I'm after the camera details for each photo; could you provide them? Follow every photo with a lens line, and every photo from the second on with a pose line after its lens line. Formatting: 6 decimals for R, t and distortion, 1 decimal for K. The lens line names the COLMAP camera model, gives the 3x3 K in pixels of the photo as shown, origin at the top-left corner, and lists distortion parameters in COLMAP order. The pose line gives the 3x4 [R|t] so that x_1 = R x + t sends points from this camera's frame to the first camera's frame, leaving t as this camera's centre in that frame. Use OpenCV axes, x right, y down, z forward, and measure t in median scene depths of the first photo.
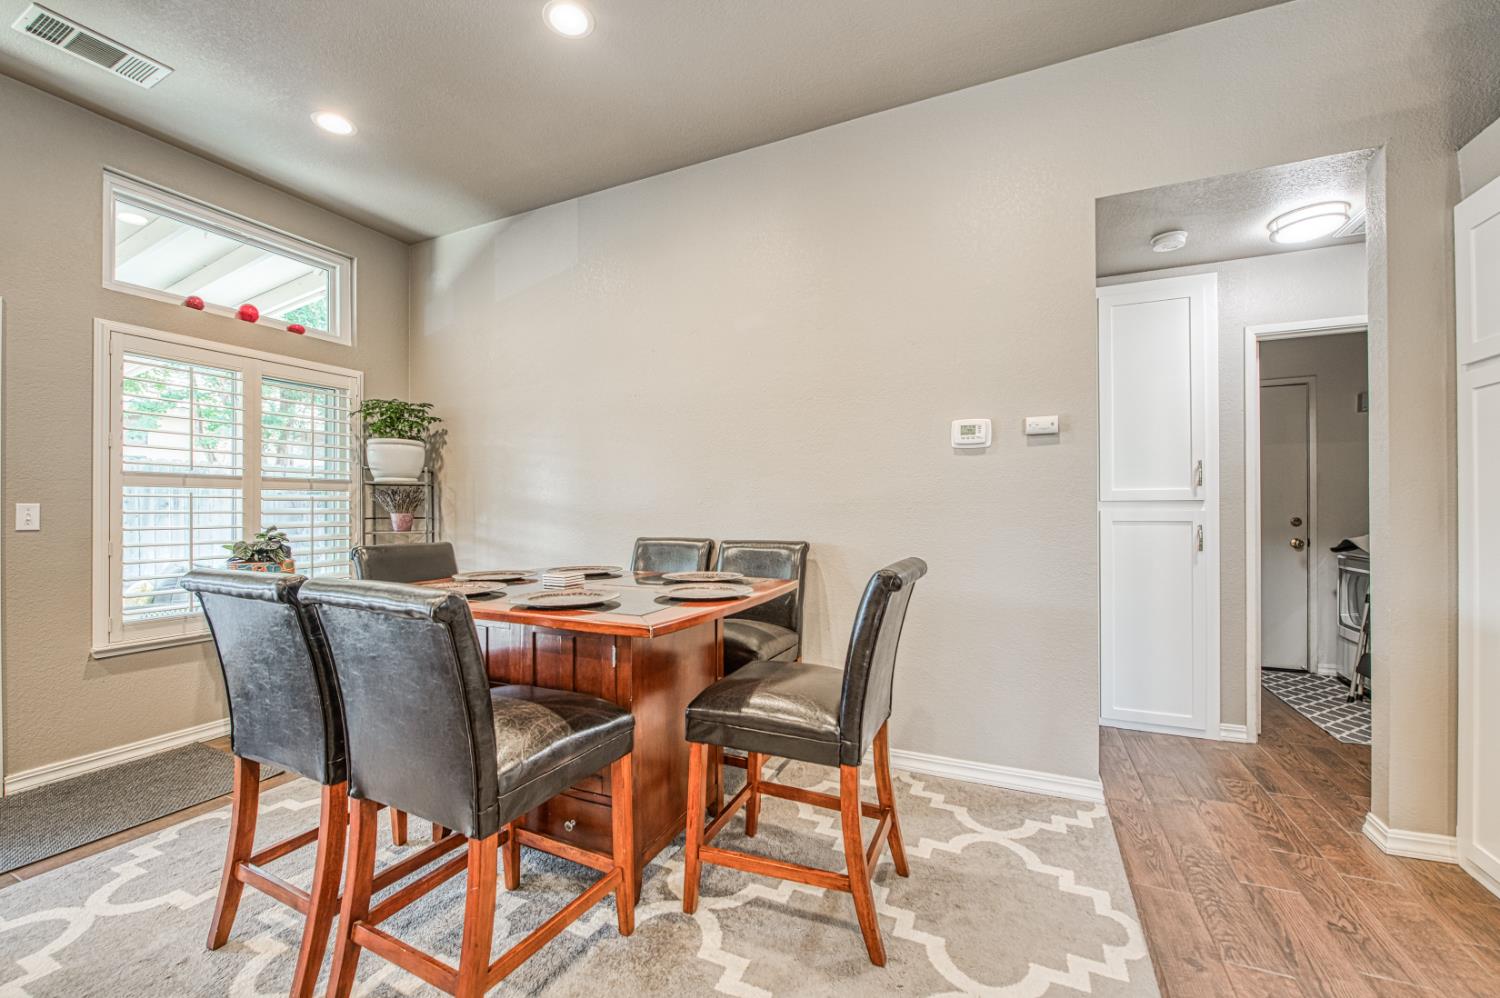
lens RADIAL K [[601.6, 0, 754.6], [0, 601.6, 508.0], [0, 0, 1]] dist [-0.010603, -0.001025]
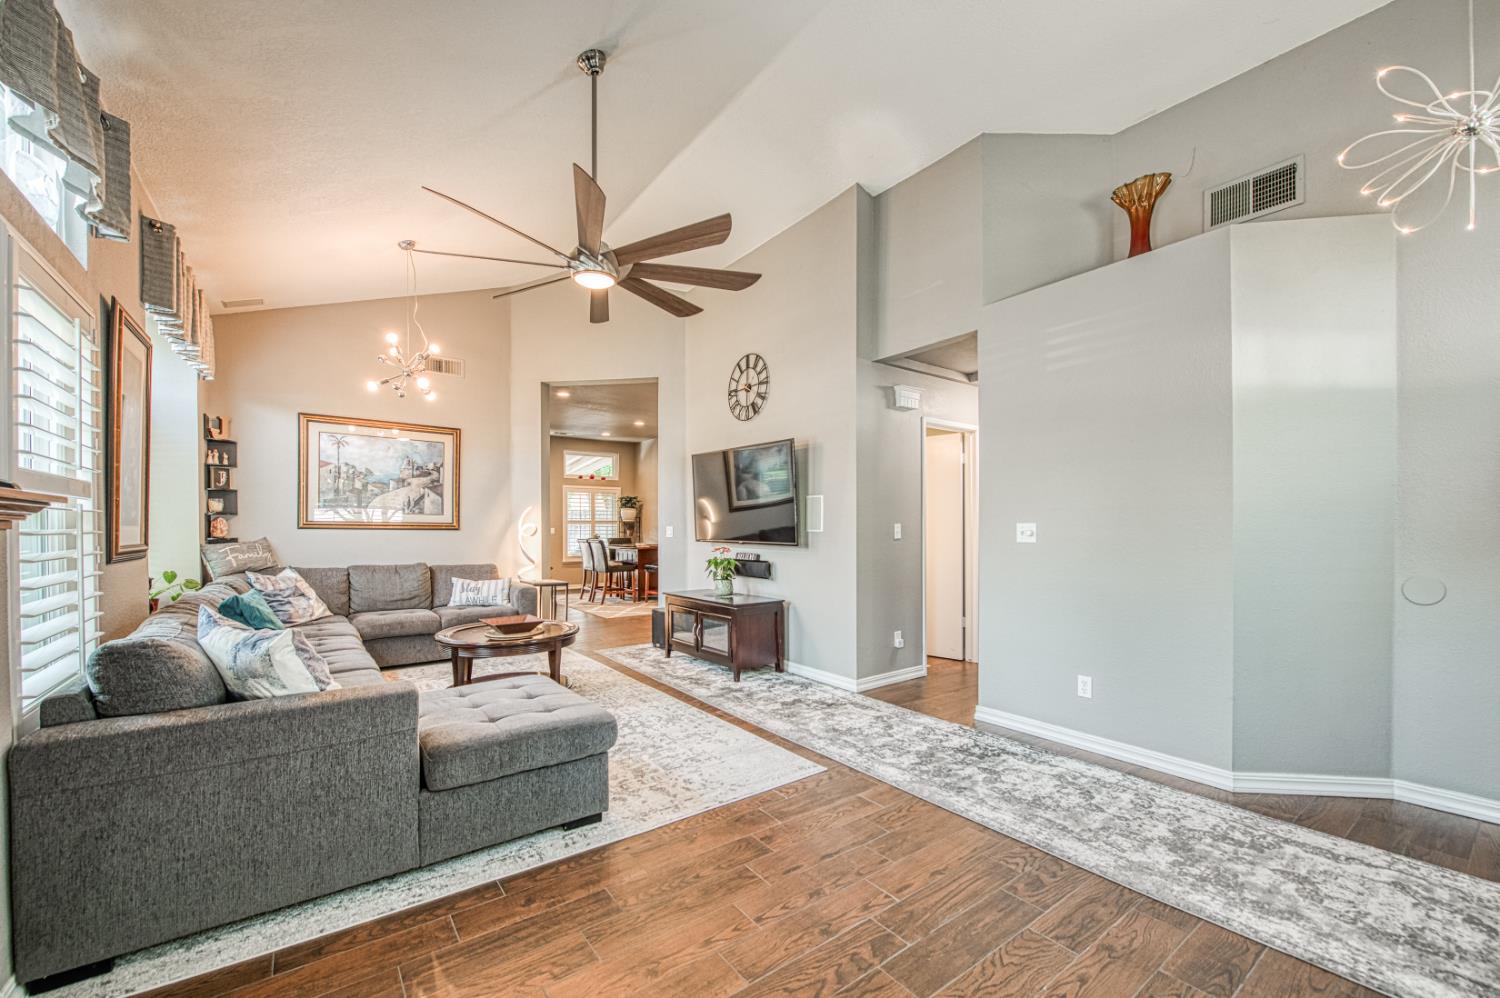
lens RADIAL K [[595.5, 0, 741.7], [0, 595.5, 509.7], [0, 0, 1]] dist [-0.008260, -0.000346]
pose [[0.871609, -0.013870, -0.490006, 1.809528], [-0.000375, 0.999580, -0.028962, -0.014697], [0.490202, 0.025427, 0.871238, -1.807855]]
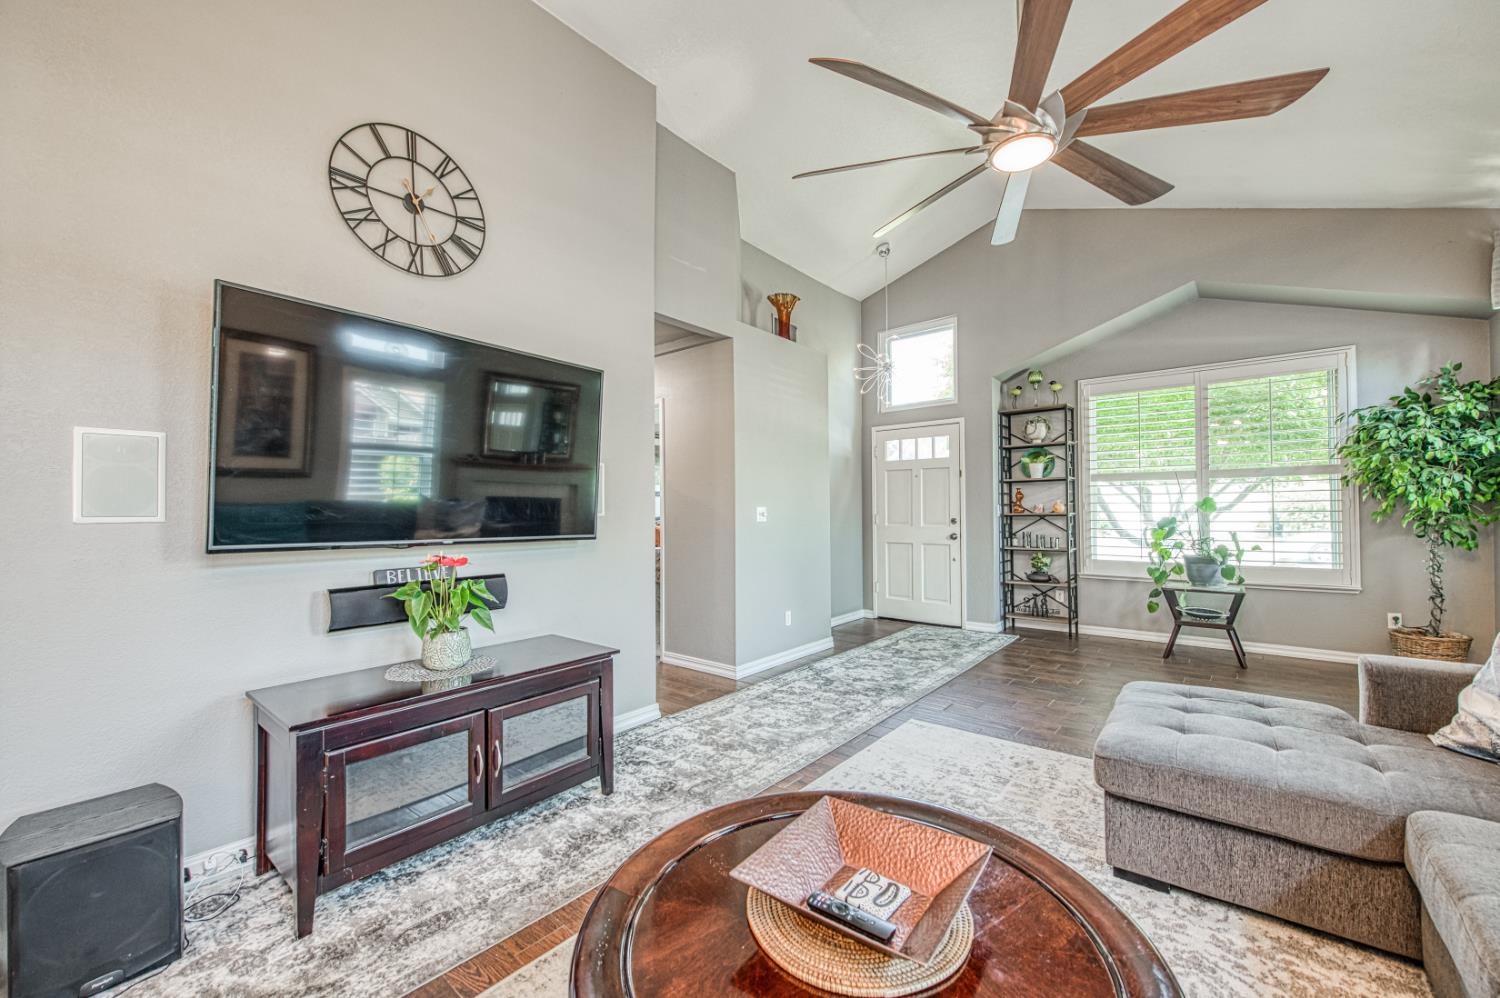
lens RADIAL K [[593.3, 0, 735.3], [0, 593.3, 505.9], [0, 0, 1]] dist [-0.001400, -0.000049]
pose [[0.278601, 0.006324, 0.960386, 0.404642], [0.013687, 0.999851, -0.010554, -0.008569], [-0.960309, 0.016085, 0.278473, -0.946731]]
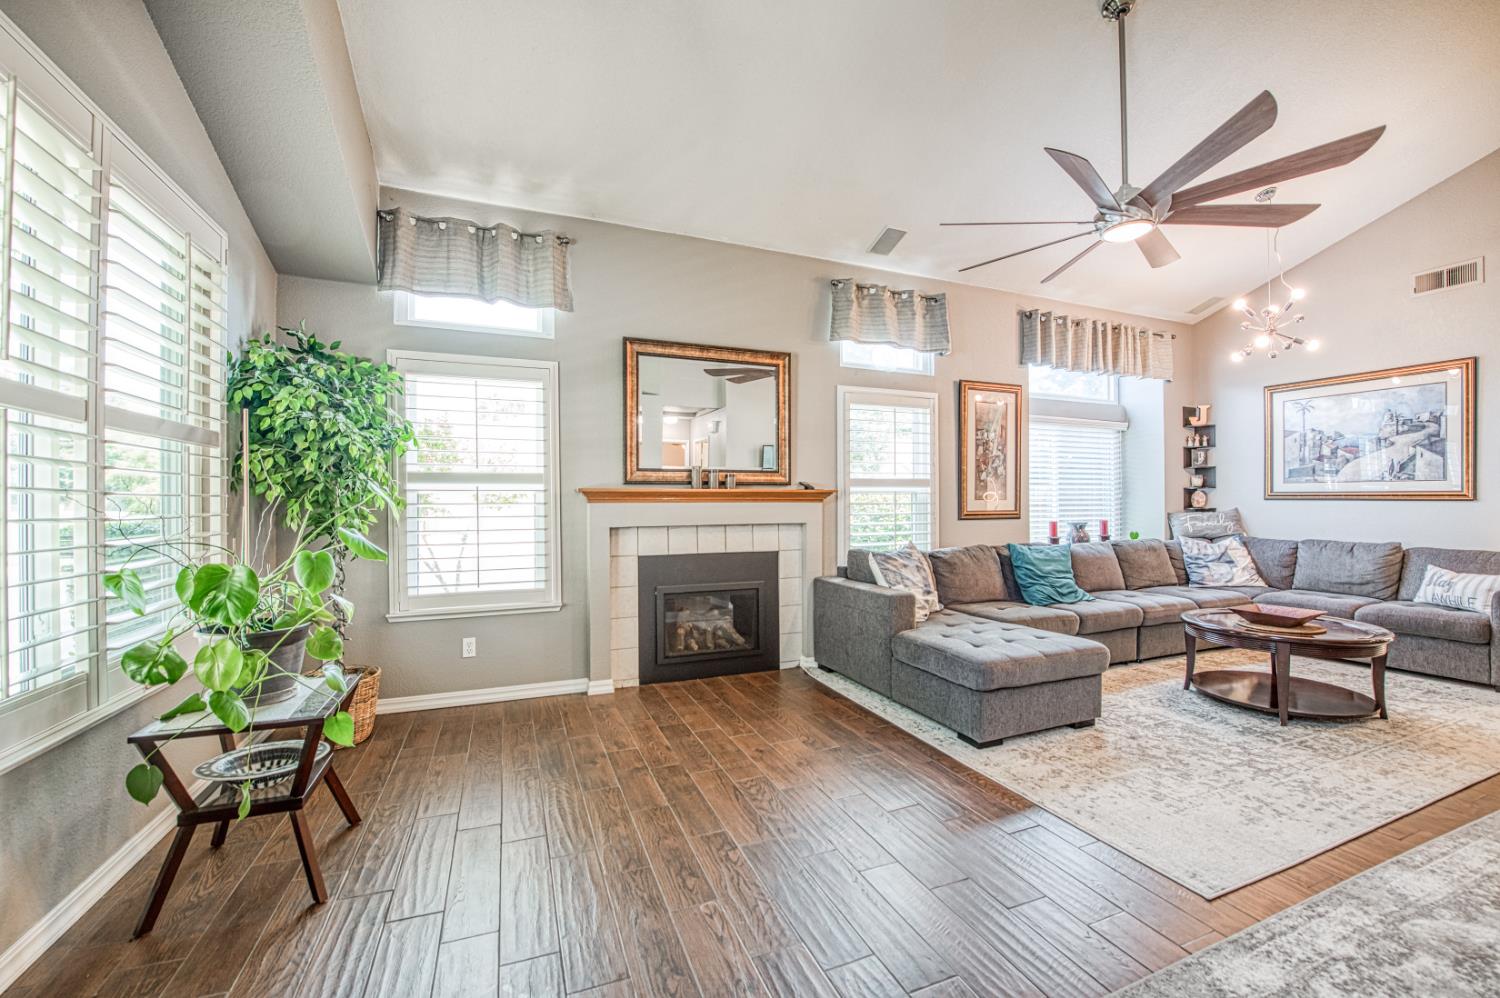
lens RADIAL K [[591.9, 0, 750.8], [0, 591.9, 489.0], [0, 0, 1]] dist [-0.023161, -0.000753]
pose [[-0.684896, -0.014794, -0.728491, 2.141670], [0.002502, 0.999740, -0.022655, -0.006431], [0.728637, -0.017339, -0.684681, -0.887531]]
